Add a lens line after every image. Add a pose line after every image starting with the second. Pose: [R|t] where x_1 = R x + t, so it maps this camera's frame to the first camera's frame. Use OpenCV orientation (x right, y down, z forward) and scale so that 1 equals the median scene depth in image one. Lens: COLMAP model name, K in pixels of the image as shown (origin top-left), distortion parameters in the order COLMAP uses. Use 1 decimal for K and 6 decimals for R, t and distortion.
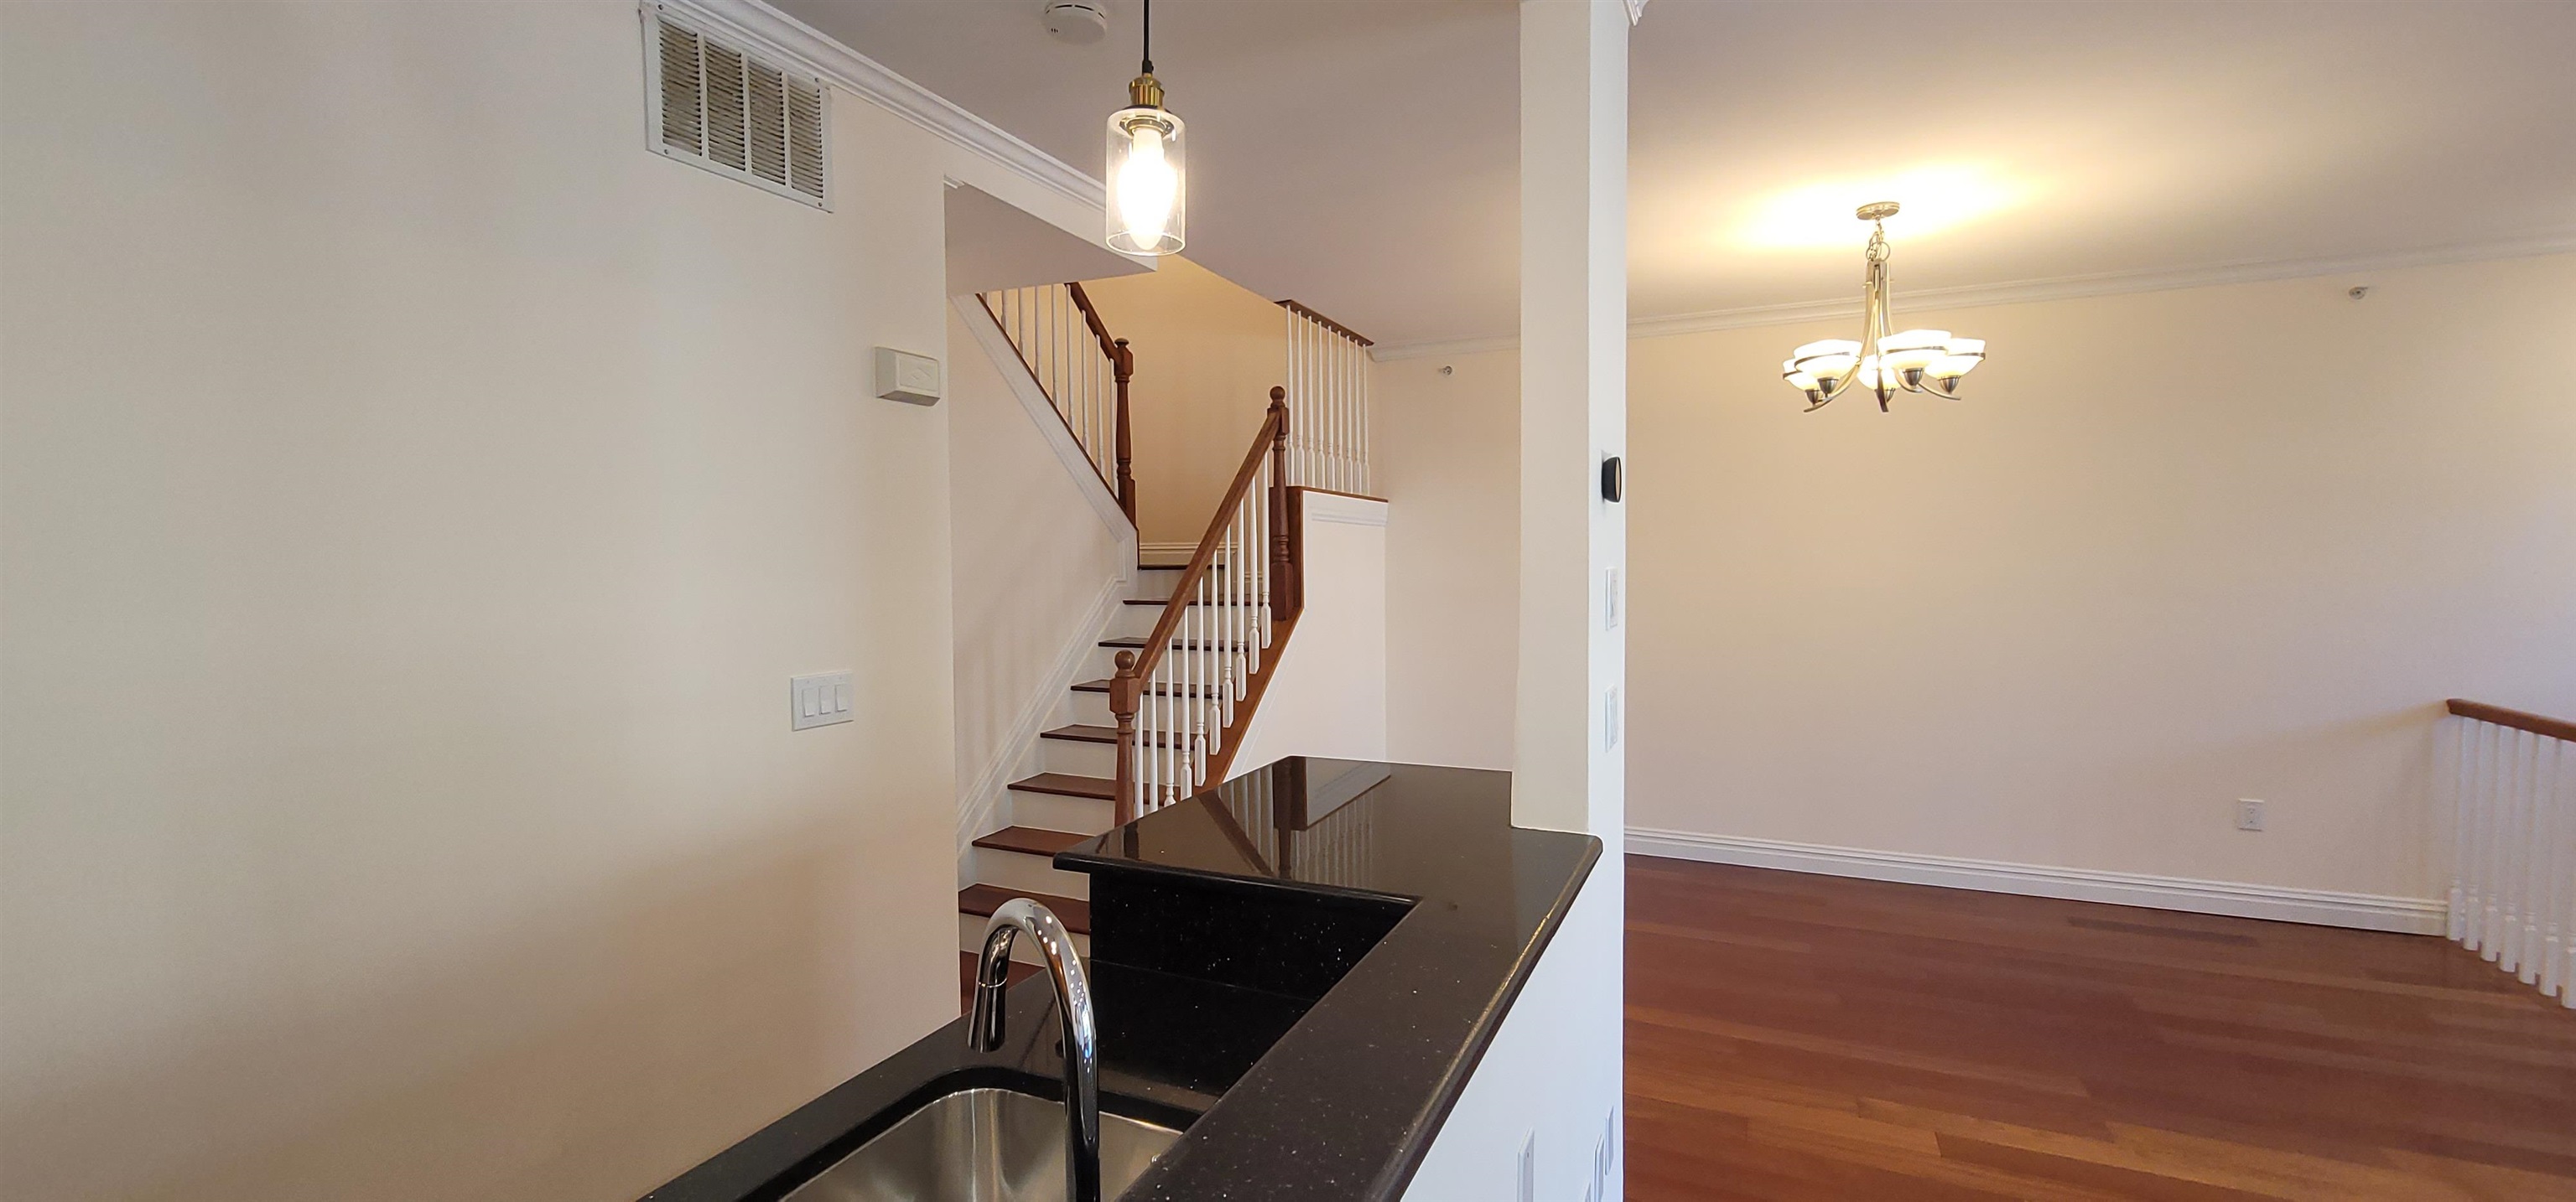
lens RADIAL K [[1055.9, 0, 1281.2], [0, 1055.9, 589.9], [0, 0, 1]] dist [-0.002865, 0.000238]
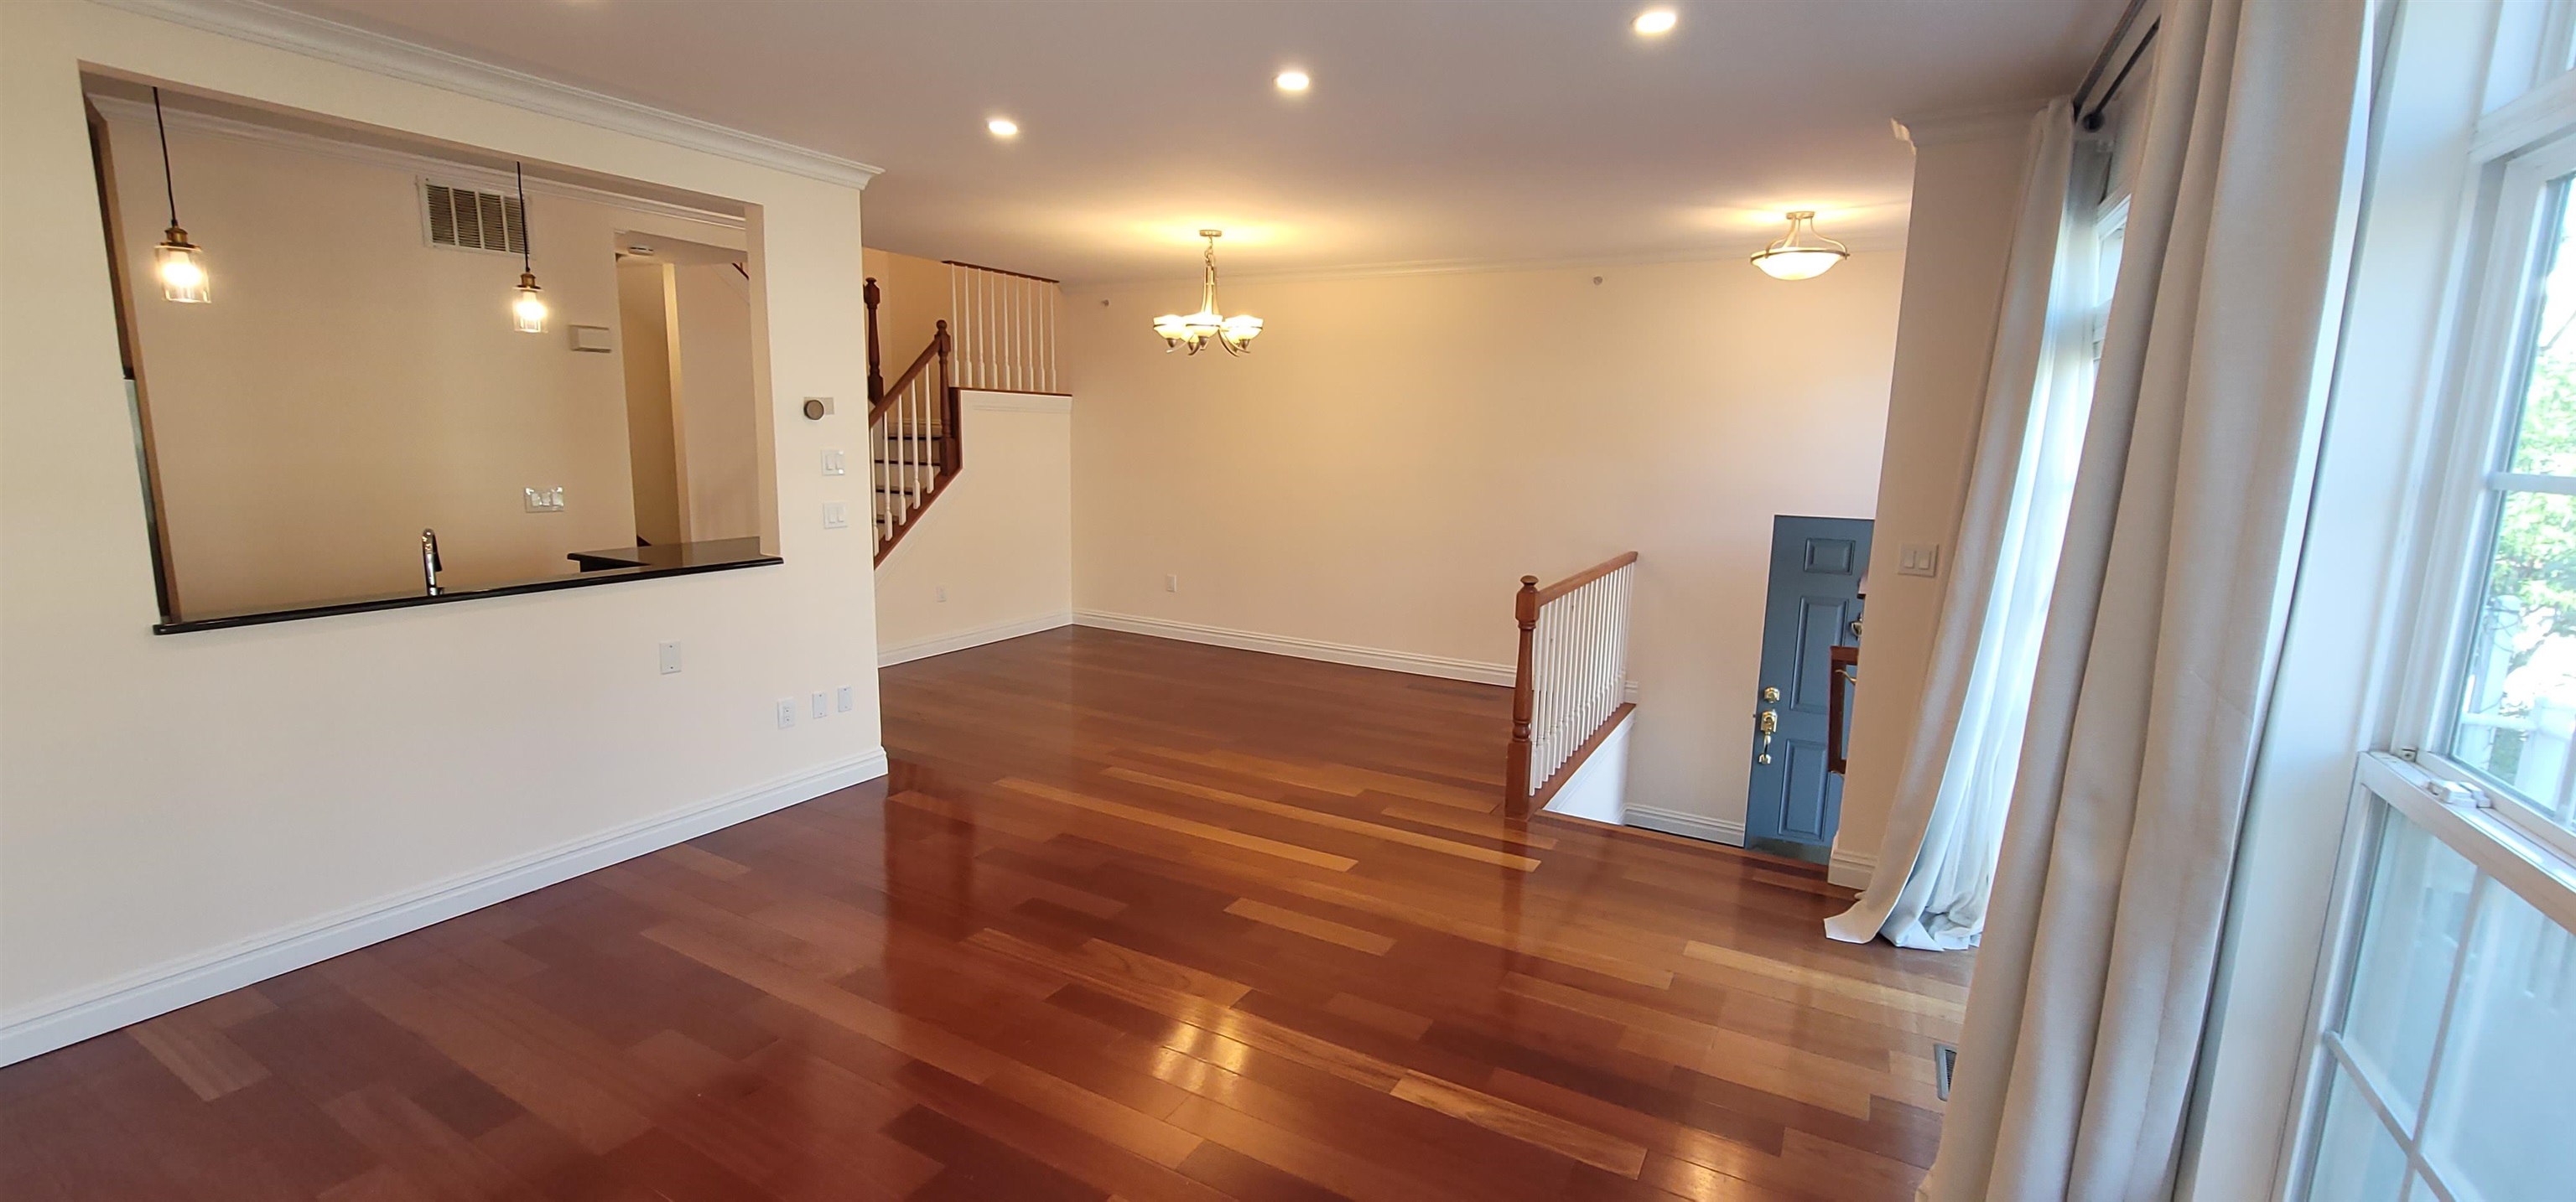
lens RADIAL K [[1055.9, 0, 1287.2], [0, 1055.9, 621.0], [0, 0, 1]] dist [-0.002865, 0.000238]
pose [[0.995789, 0.048934, -0.077520, 0.686016], [-0.036410, 0.987175, 0.155435, -0.020932], [0.084131, -0.151958, 0.984800, -0.561610]]
